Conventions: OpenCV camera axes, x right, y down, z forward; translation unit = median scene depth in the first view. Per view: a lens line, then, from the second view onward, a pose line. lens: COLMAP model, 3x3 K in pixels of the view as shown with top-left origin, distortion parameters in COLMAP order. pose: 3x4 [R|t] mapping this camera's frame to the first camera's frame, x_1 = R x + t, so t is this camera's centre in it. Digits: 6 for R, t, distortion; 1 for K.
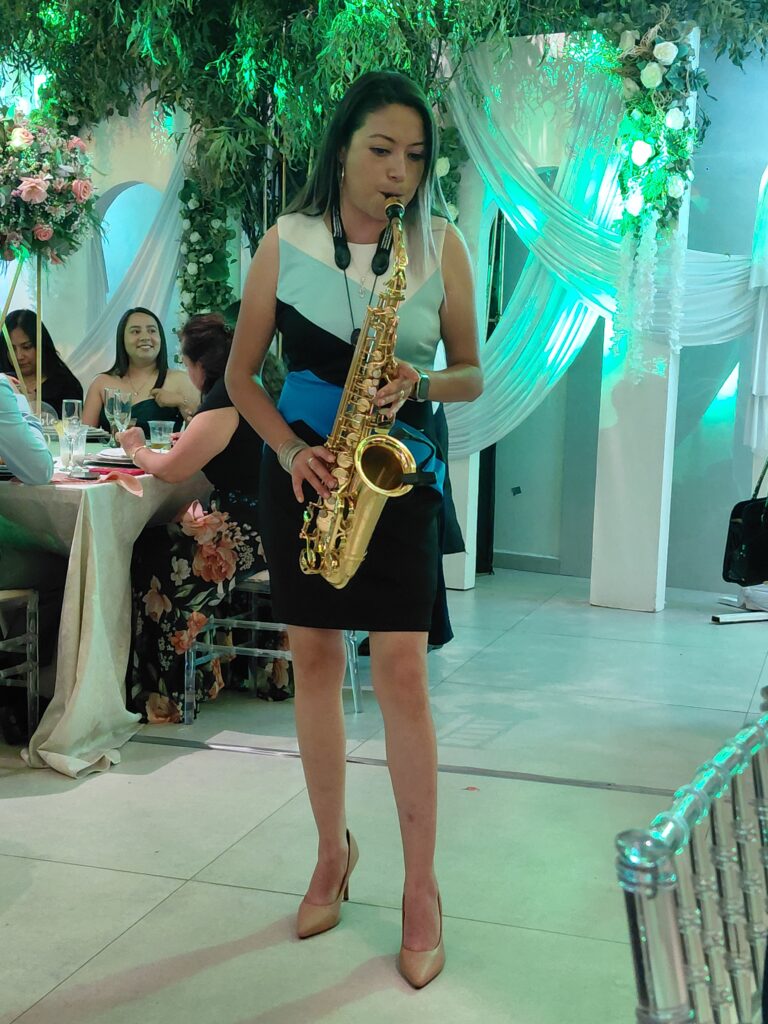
lens RADIAL K [[762.0, 0, 384.0], [0, 762.0, 512.0], [0, 0, 1]] dist [0.160740, -0.250152]
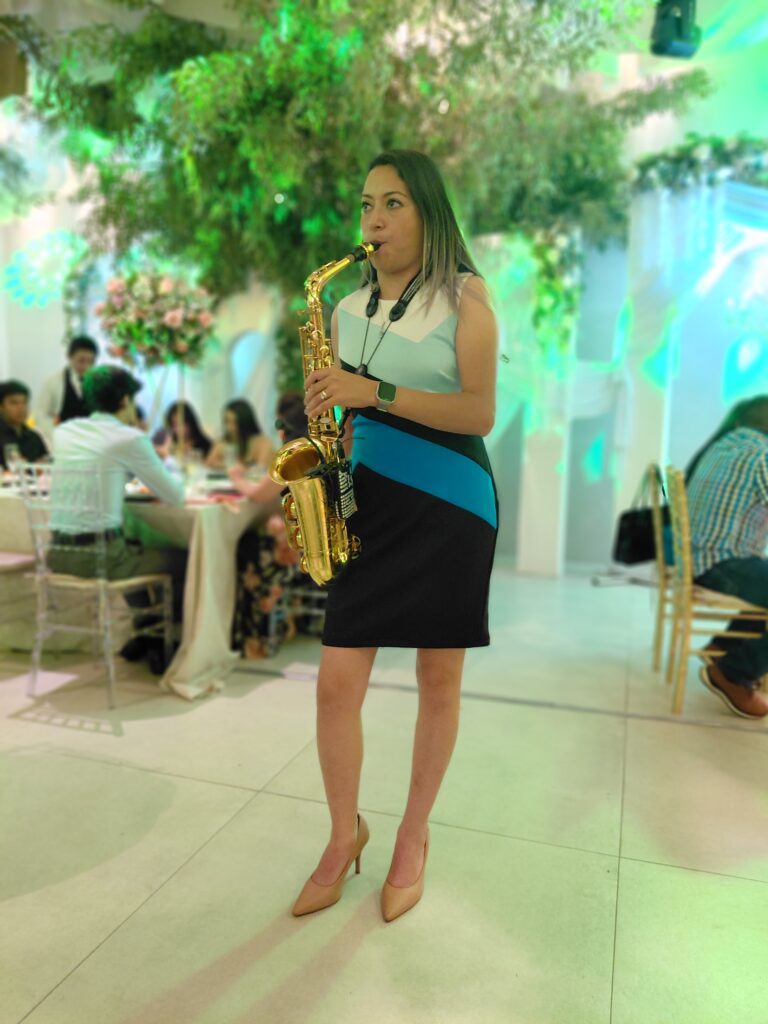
lens RADIAL K [[744.7, 0, 384.0], [0, 744.7, 512.0], [0, 0, 1]] dist [-0.002651, -0.000445]
pose [[0.999423, -0.008225, -0.032943, 0.024867], [0.007109, 0.999401, -0.033877, 0.033728], [0.033202, 0.033623, 0.998883, -0.497909]]
